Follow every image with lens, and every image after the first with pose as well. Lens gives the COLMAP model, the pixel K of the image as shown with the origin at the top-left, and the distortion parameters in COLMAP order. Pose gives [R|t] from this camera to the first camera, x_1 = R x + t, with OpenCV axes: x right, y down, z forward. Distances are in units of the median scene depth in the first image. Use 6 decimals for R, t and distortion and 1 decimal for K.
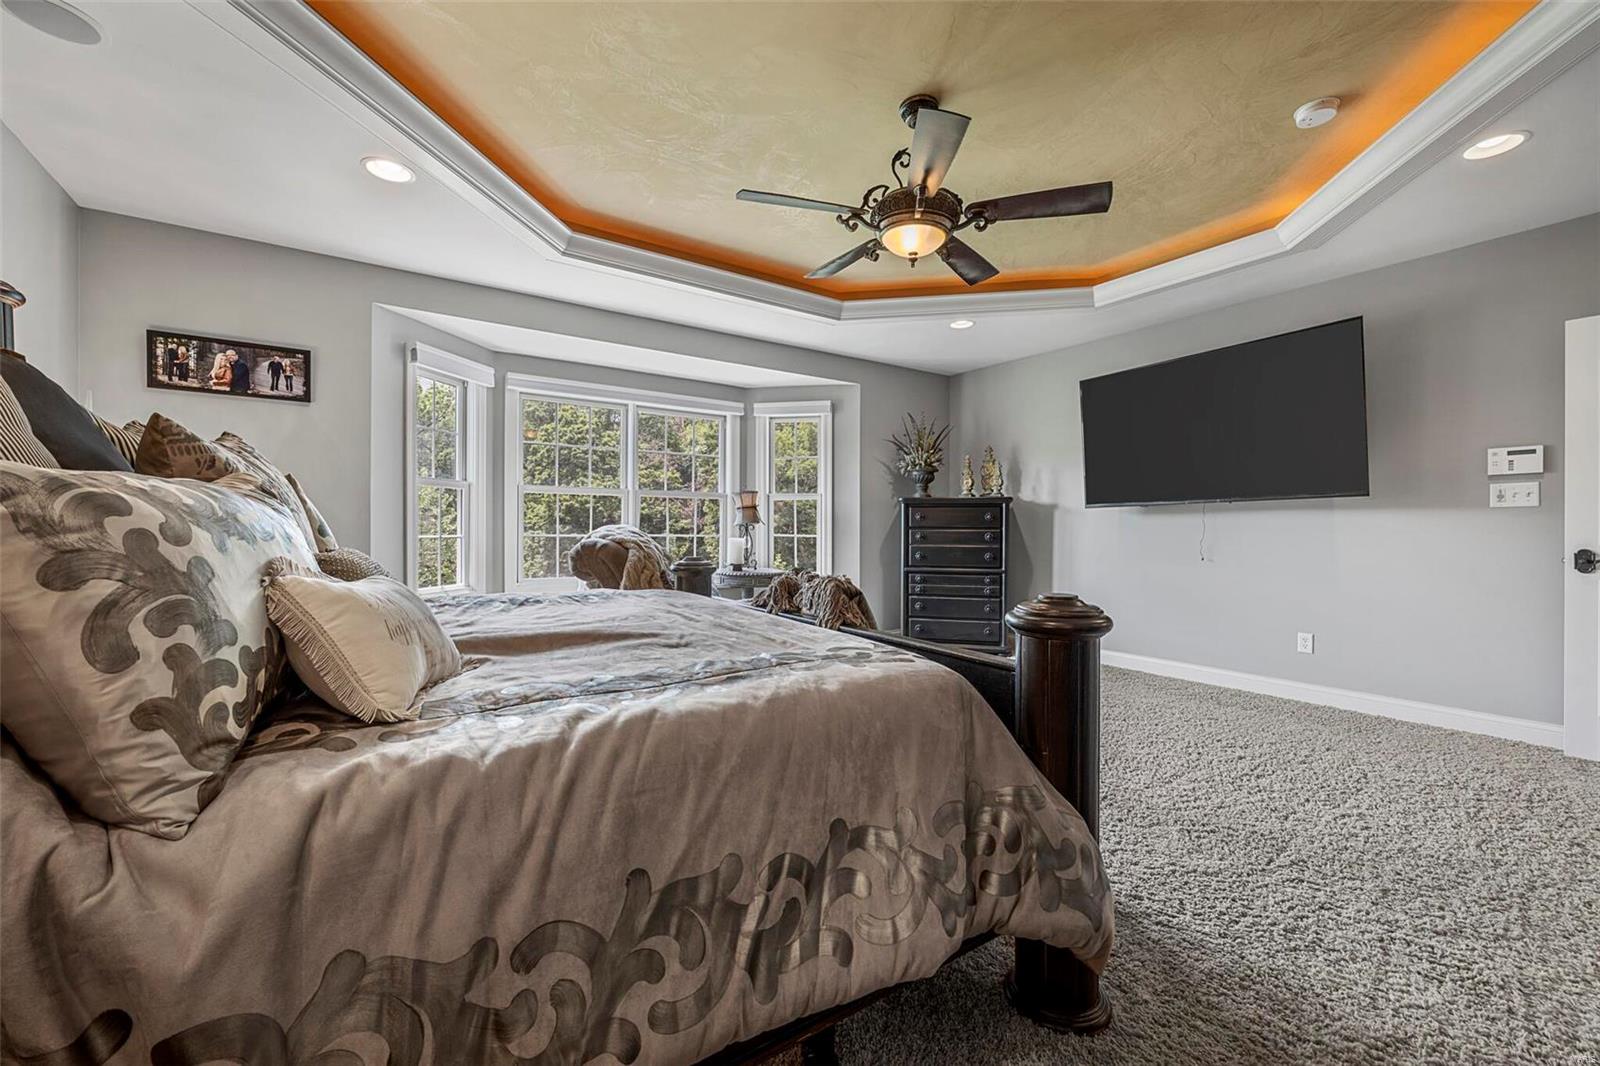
lens RADIAL K [[650.0, 0, 799.2], [0, 650.0, 526.8], [0, 0, 1]] dist [0.005074, 0.000490]
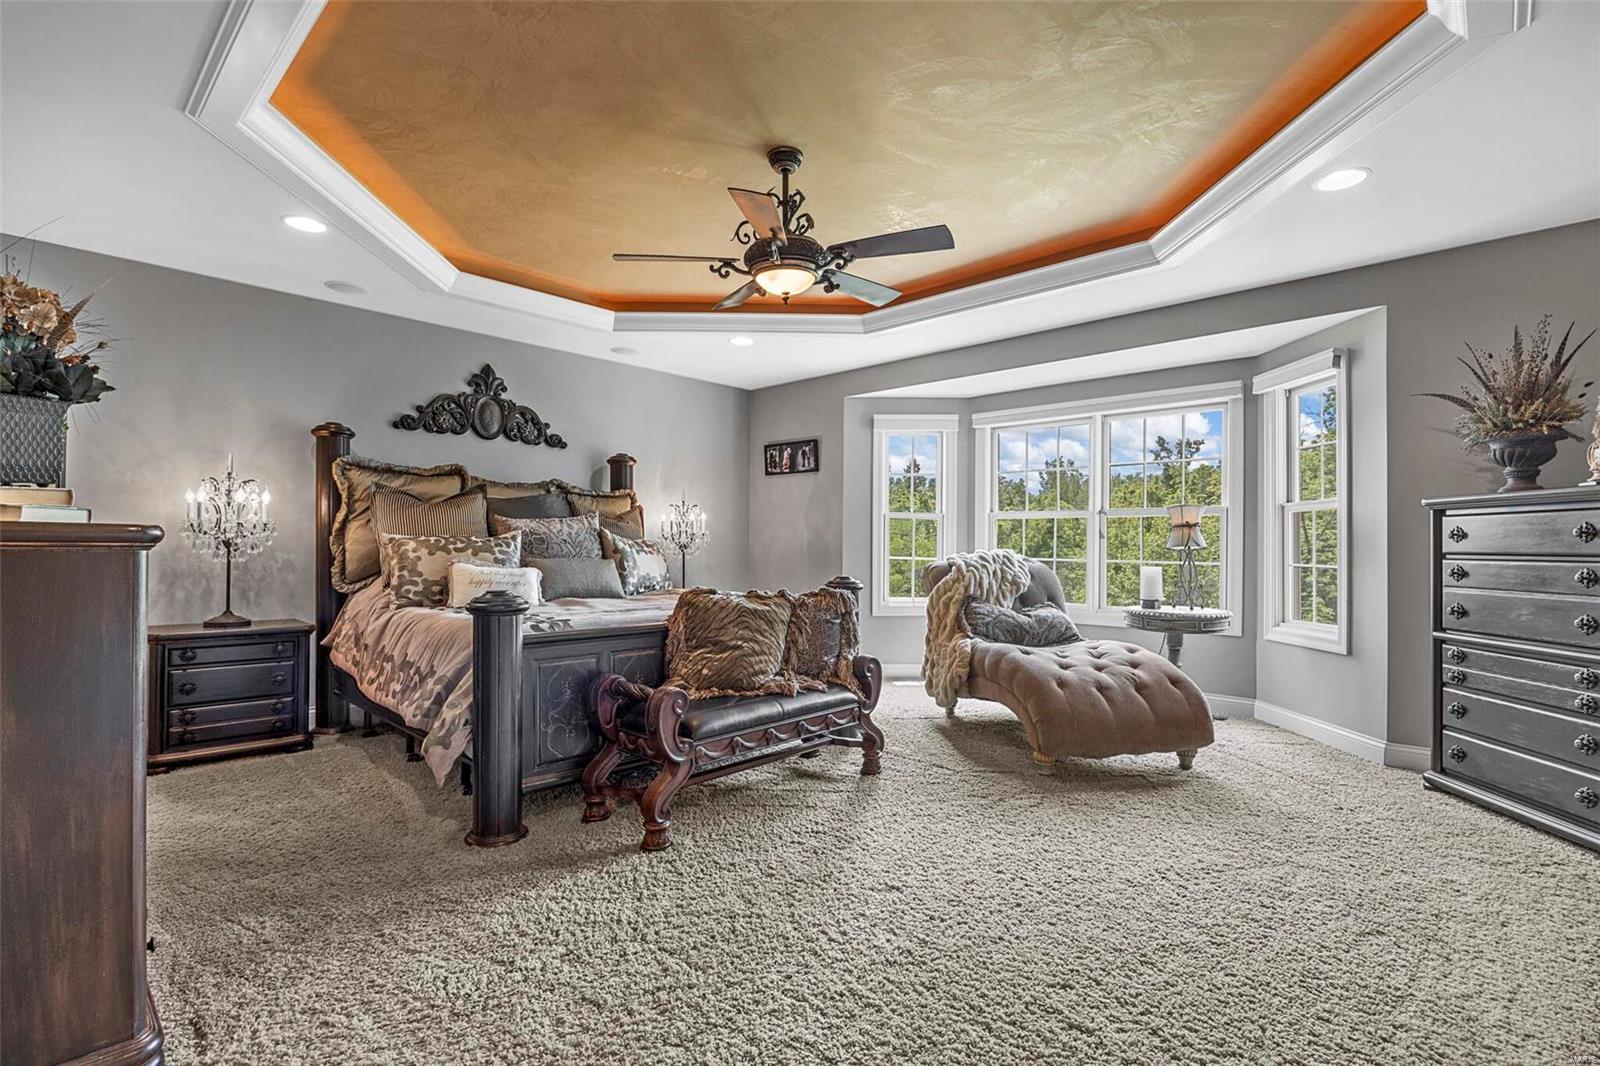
lens RADIAL K [[771.2, 0, 799.1], [0, 771.2, 539.8], [0, 0, 1]] dist [-0.002414, 0.000648]
pose [[0.203821, -0.012682, -0.978926, 0.991379], [-0.007043, 0.999871, -0.014420, 0.000587], [0.978983, 0.009834, 0.203706, 0.543493]]
